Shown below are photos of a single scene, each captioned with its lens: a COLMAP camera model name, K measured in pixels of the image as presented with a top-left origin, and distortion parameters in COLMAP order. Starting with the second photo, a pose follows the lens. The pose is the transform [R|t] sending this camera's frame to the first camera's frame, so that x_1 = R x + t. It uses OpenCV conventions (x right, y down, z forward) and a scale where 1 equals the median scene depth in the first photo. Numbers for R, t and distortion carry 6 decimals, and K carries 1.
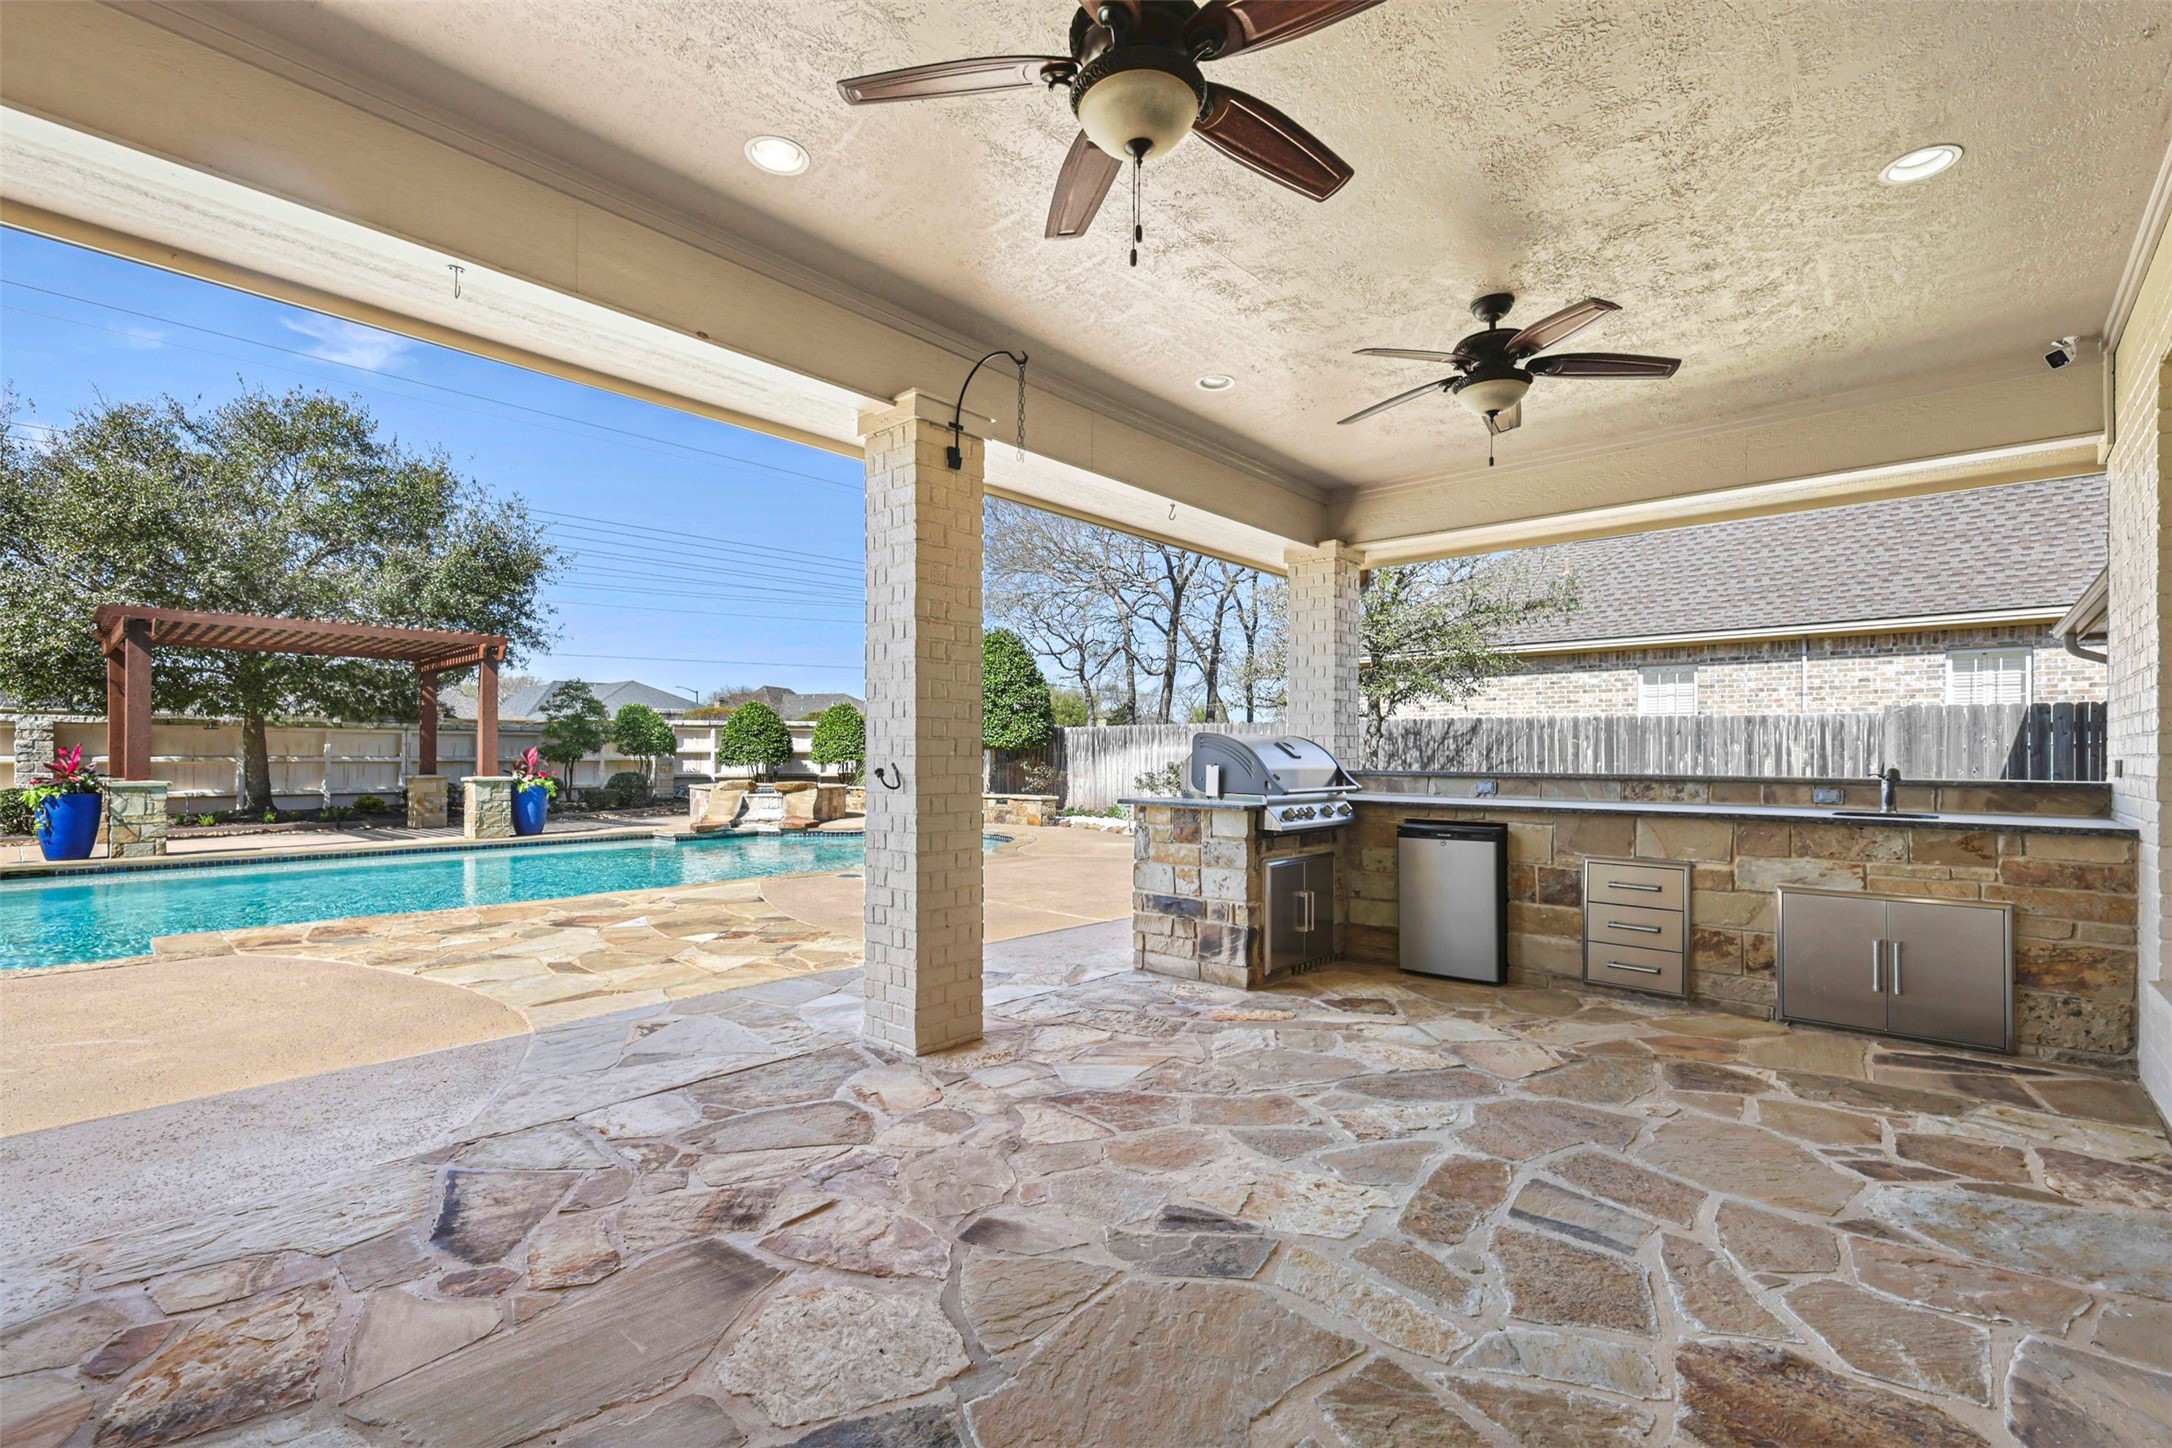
lens RADIAL K [[935.0, 0, 1105.4], [0, 935.0, 753.4], [0, 0, 1]] dist [-0.000417, 0.000145]
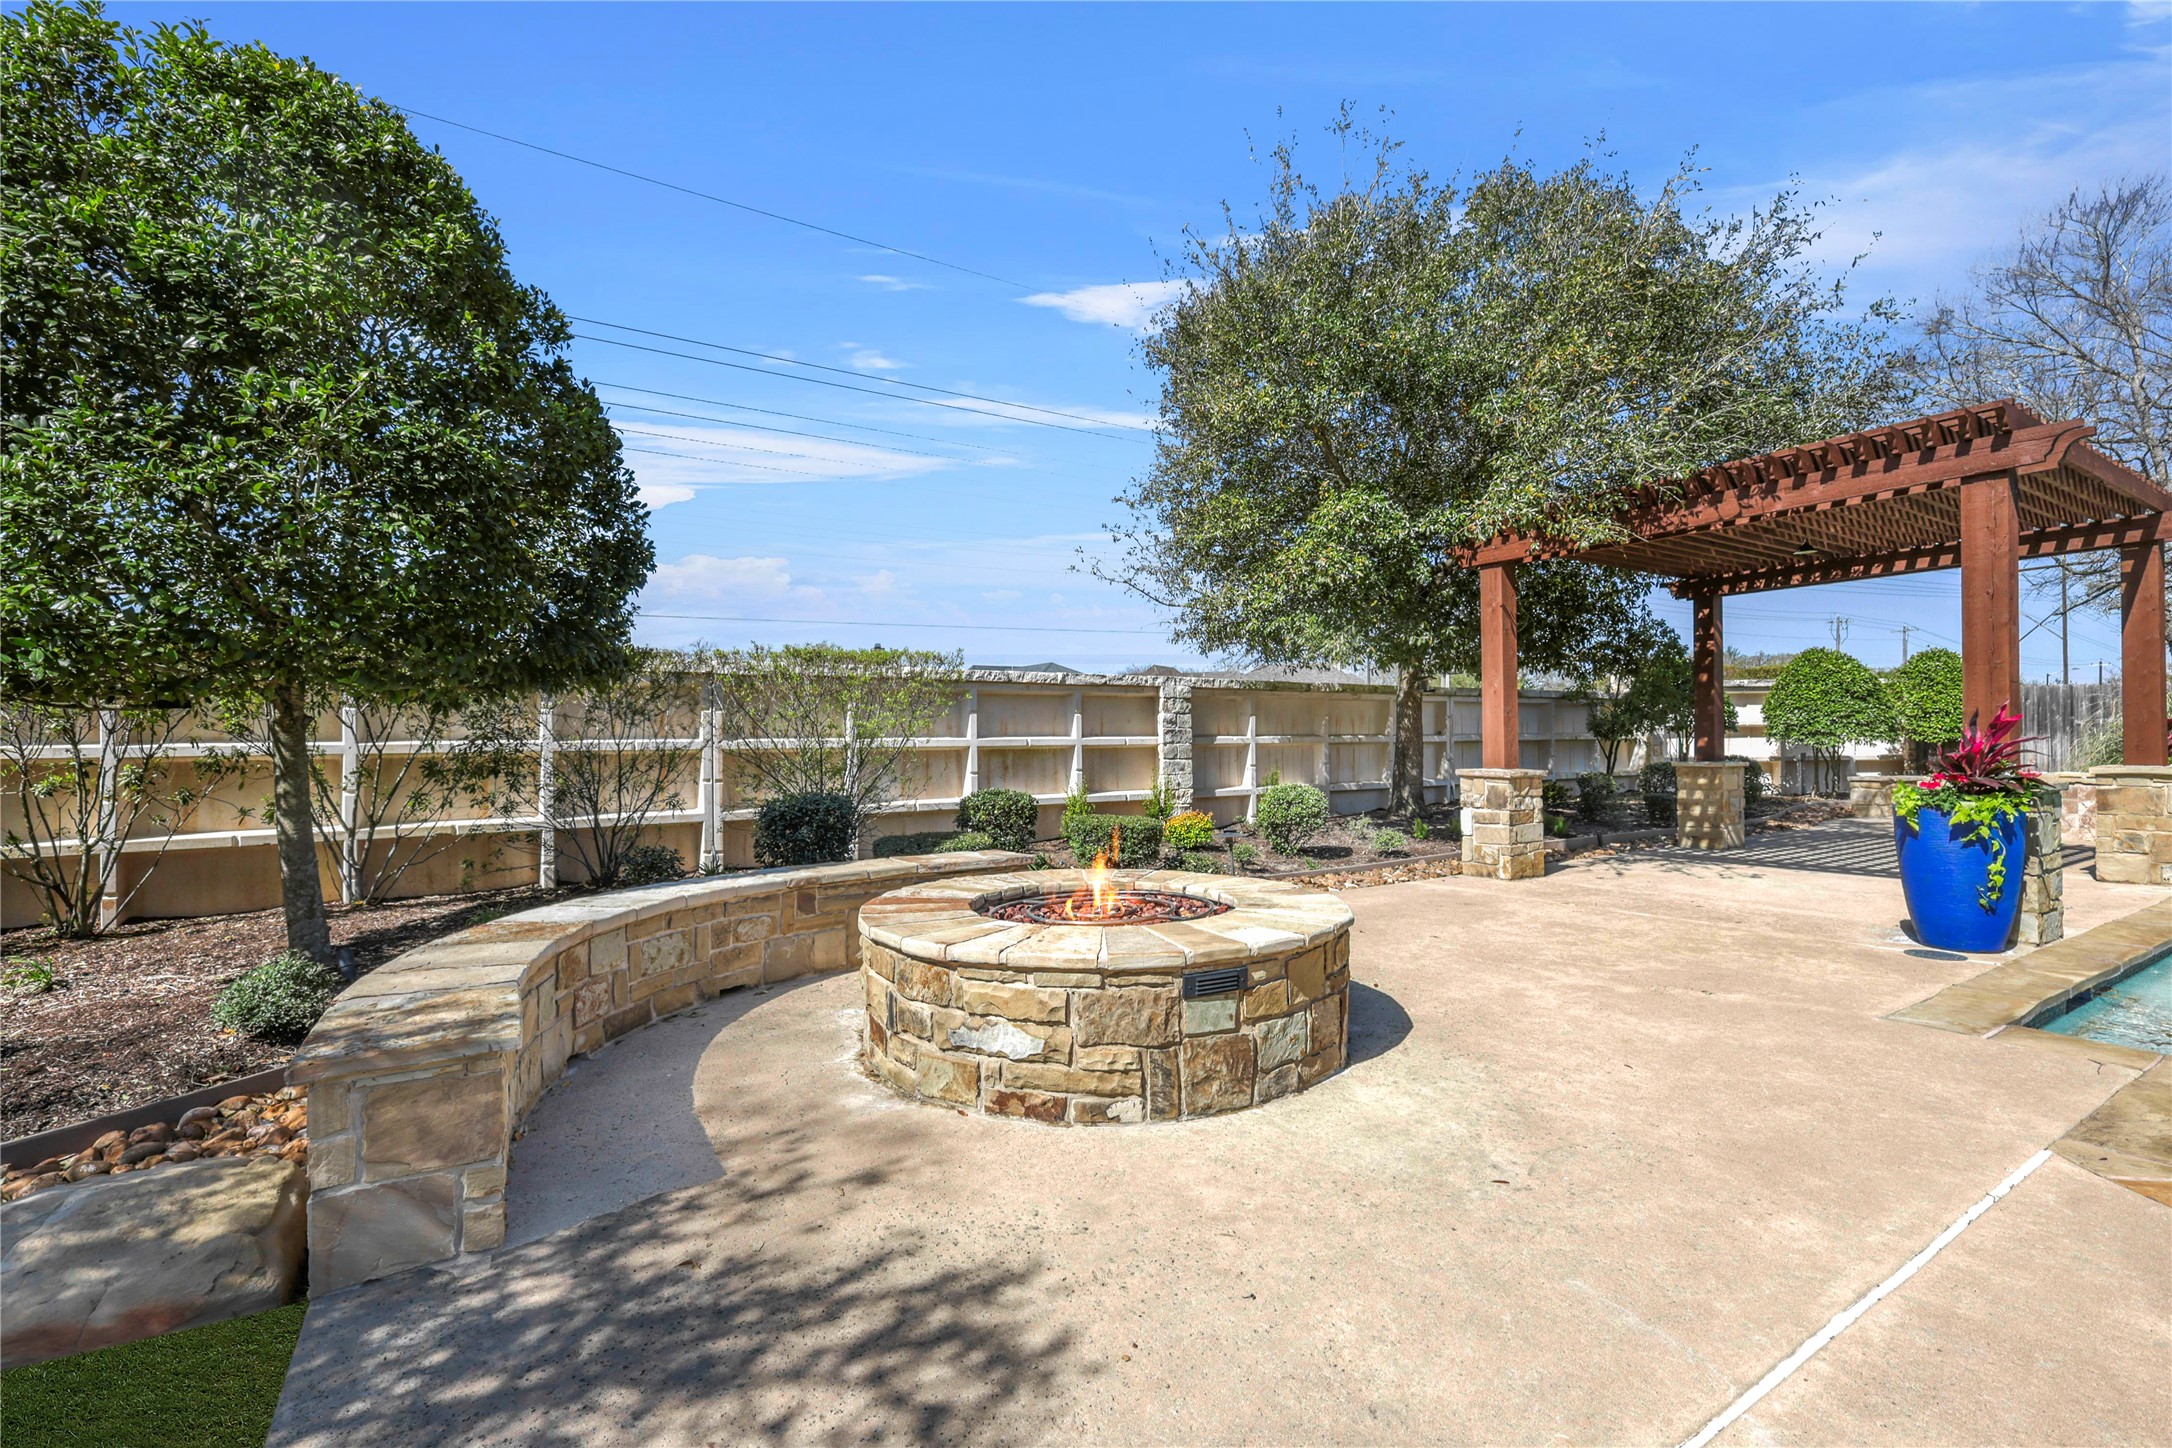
lens RADIAL K [[940.4, 0, 1086.2], [0, 940.4, 757.4], [0, 0, 1]] dist [0.000750, -0.000026]
pose [[0.961375, -0.003626, -0.275220, -2.822343], [0.010070, 0.999707, 0.022003, 0.008057], [0.275059, -0.023925, 0.961130, 0.849828]]
